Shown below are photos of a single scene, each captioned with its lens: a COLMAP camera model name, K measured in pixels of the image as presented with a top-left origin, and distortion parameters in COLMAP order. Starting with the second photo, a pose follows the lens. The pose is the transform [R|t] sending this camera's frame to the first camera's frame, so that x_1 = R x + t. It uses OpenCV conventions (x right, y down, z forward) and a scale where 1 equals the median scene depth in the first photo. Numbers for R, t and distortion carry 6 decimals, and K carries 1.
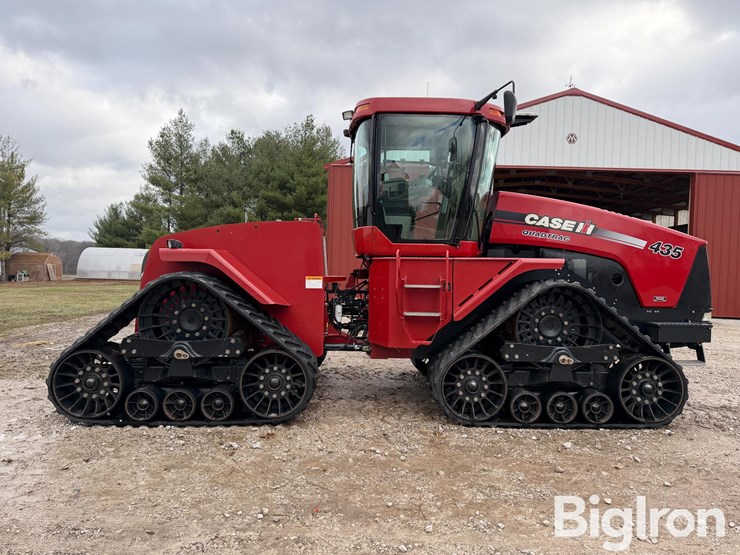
lens RADIAL K [[505.4, 0, 370.9], [0, 505.4, 262.5], [0, 0, 1]] dist [0.051143, -0.004268]
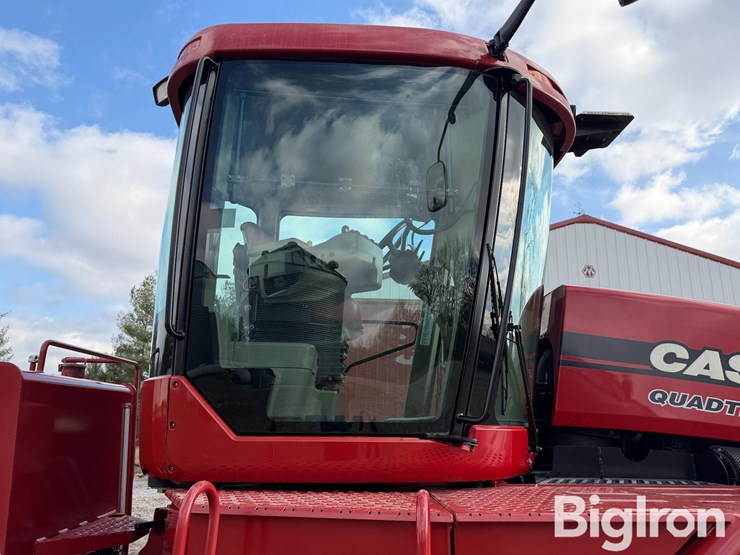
lens RADIAL K [[502.8, 0, 370.0], [0, 502.8, 277.5], [0, 0, 1]] dist [-0.000680, -0.002071]
pose [[0.999990, 0.000432, 0.004459, 0.106351], [0.000780, 0.963340, -0.268282, -0.045549], [-0.004411, 0.268283, 0.963330, 0.649587]]
